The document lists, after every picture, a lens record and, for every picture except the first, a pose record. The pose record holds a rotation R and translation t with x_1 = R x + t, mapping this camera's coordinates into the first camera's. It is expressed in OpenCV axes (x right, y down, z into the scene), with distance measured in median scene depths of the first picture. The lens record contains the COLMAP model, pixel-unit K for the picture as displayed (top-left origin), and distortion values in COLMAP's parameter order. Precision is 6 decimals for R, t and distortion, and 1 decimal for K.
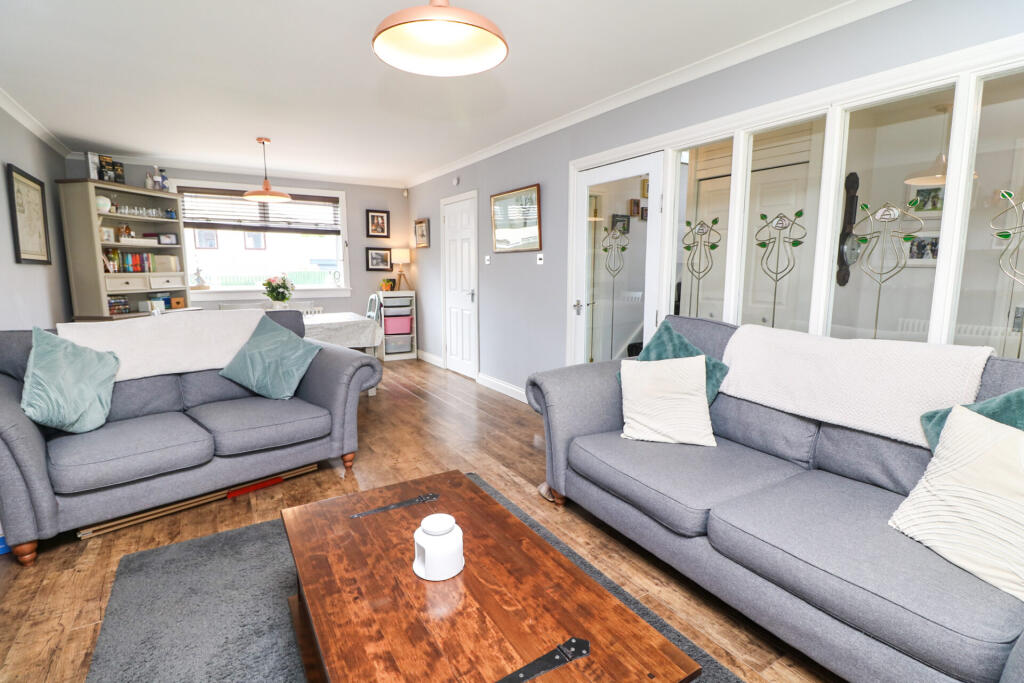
lens RADIAL K [[485.1, 0, 500.4], [0, 485.1, 339.1], [0, 0, 1]] dist [0.017192, -0.022397]
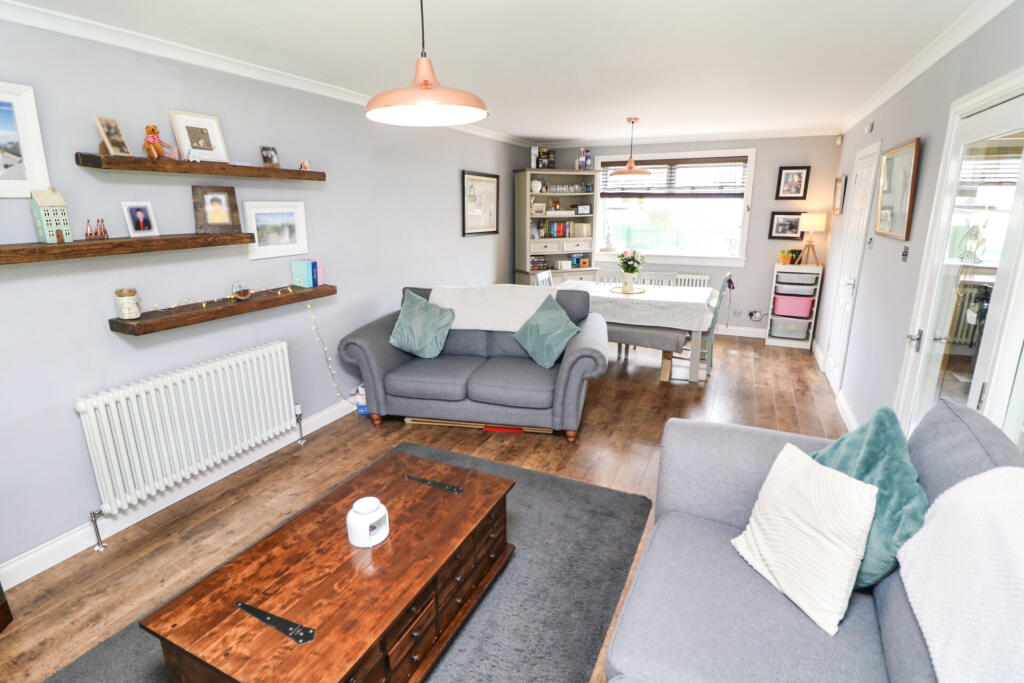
lens RADIAL K [[496.0, 0, 512.0], [0, 496.0, 341.5], [0, 0, 1]] dist [-0.012558, -0.000407]
pose [[0.565194, 0.210688, -0.797600, 0.293452], [-0.113268, 0.977500, 0.177945, -0.092339], [0.817145, -0.010231, 0.576341, 0.153646]]
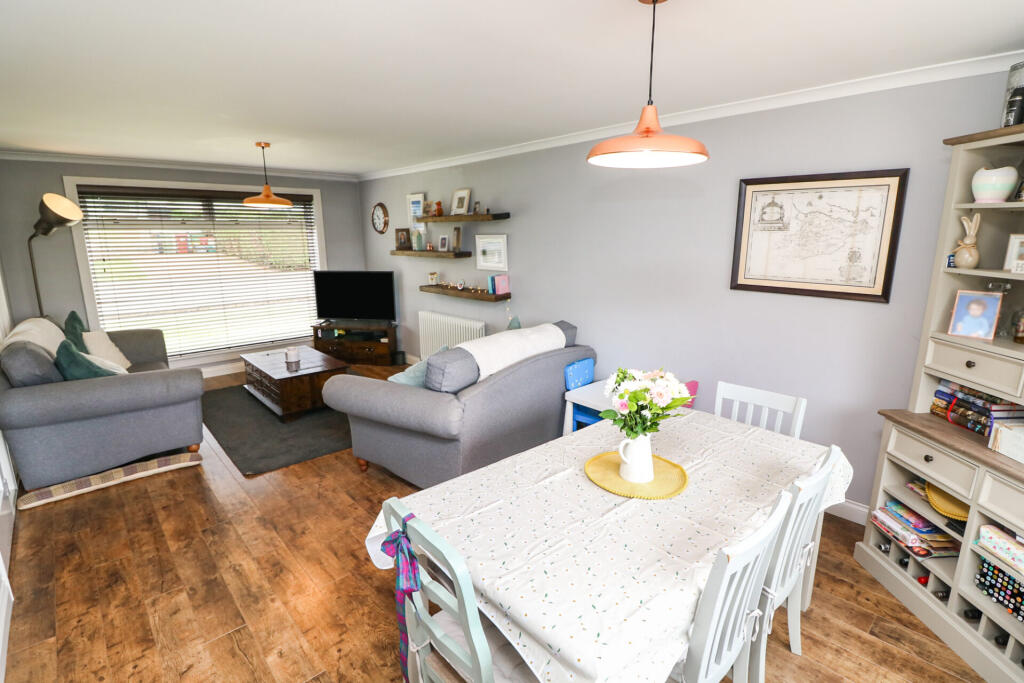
lens RADIAL K [[496.0, 0, 512.0], [0, 496.0, 341.5], [0, 0, 1]] dist [-0.012558, -0.000407]
pose [[-0.978248, 0.044679, -0.202571, -0.276241], [-0.028975, 0.937526, 0.346706, -0.269416], [0.205406, 0.345034, -0.915838, 1.289576]]
